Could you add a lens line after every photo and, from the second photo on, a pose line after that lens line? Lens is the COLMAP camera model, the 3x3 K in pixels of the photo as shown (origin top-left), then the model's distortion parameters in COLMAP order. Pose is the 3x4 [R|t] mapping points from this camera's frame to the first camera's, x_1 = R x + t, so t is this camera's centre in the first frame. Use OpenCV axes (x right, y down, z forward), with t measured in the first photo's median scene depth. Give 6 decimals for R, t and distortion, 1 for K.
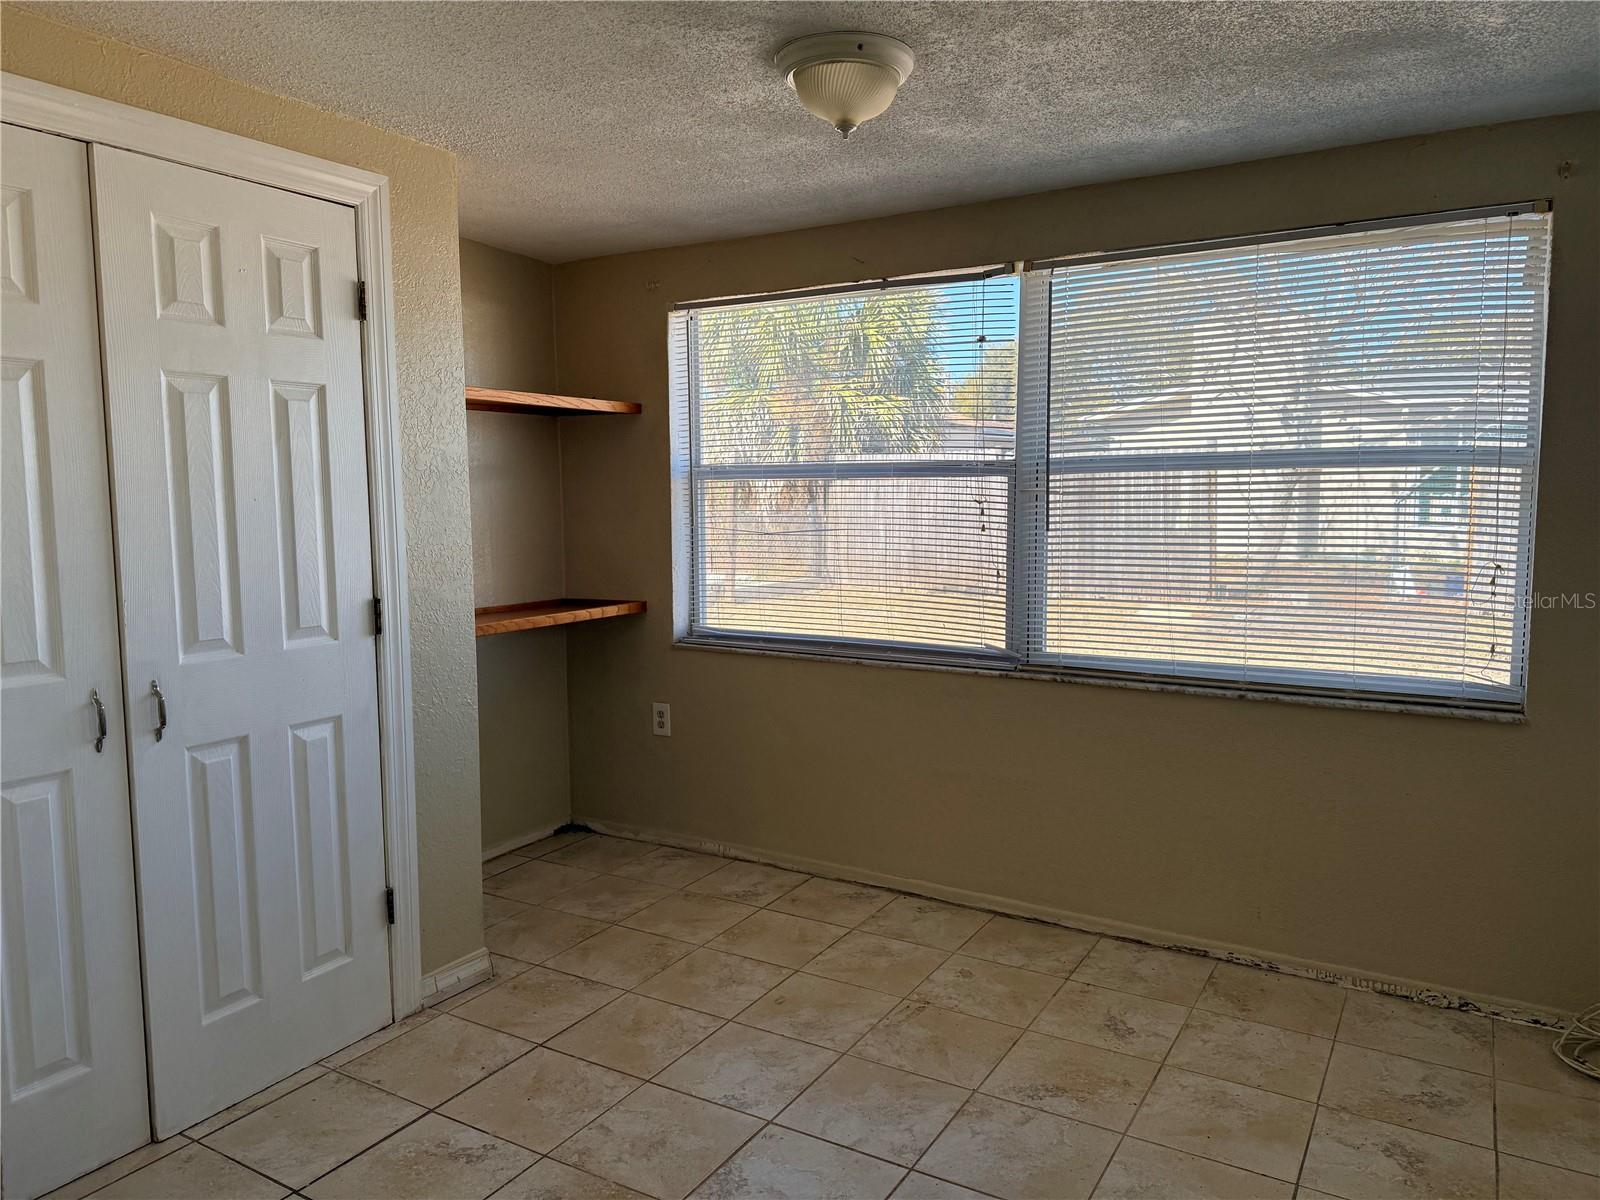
lens RADIAL K [[1125.3, 0, 794.4], [0, 1125.3, 603.7], [0, 0, 1]] dist [0.071498, -0.089153]
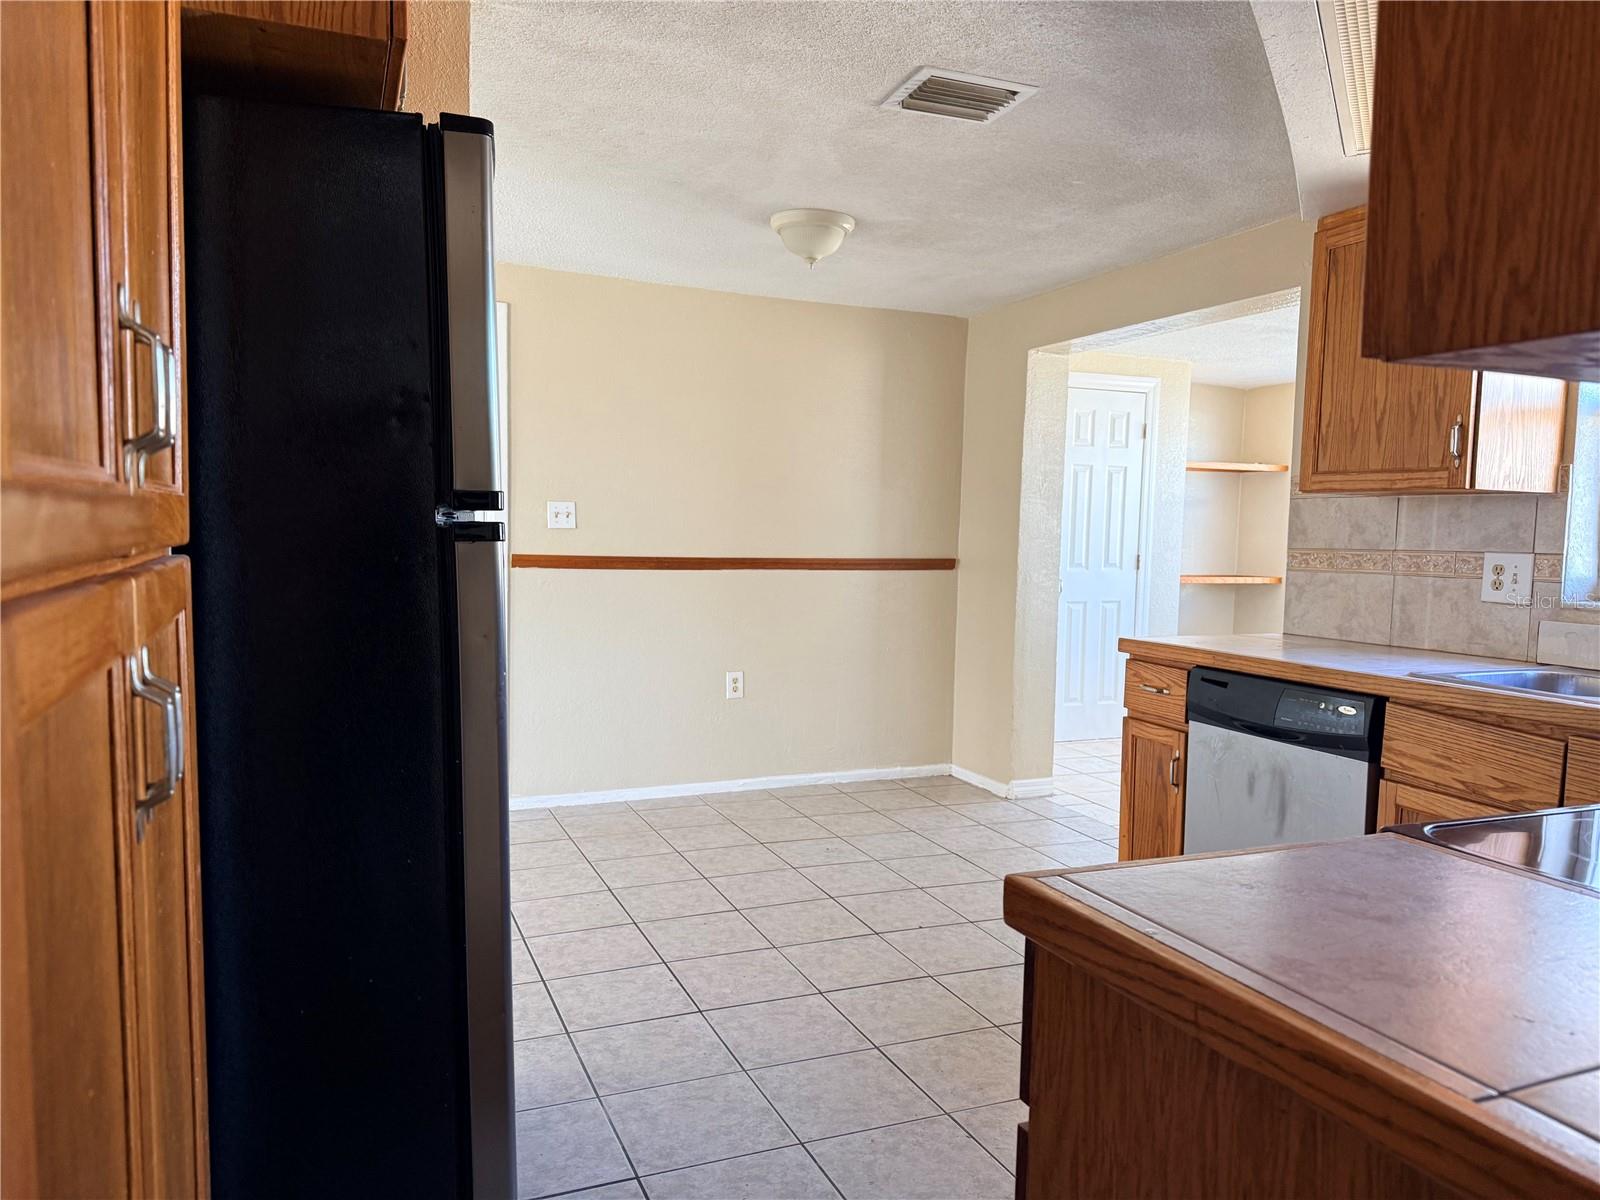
lens RADIAL K [[1125.3, 0, 794.3], [0, 1125.3, 605.1], [0, 0, 1]] dist [0.071498, -0.089153]
pose [[0.815447, 0.081165, -0.573113, 0.434853], [-0.080529, 0.996399, 0.026533, 0.101971], [0.573203, 0.024516, 0.819047, -1.428965]]
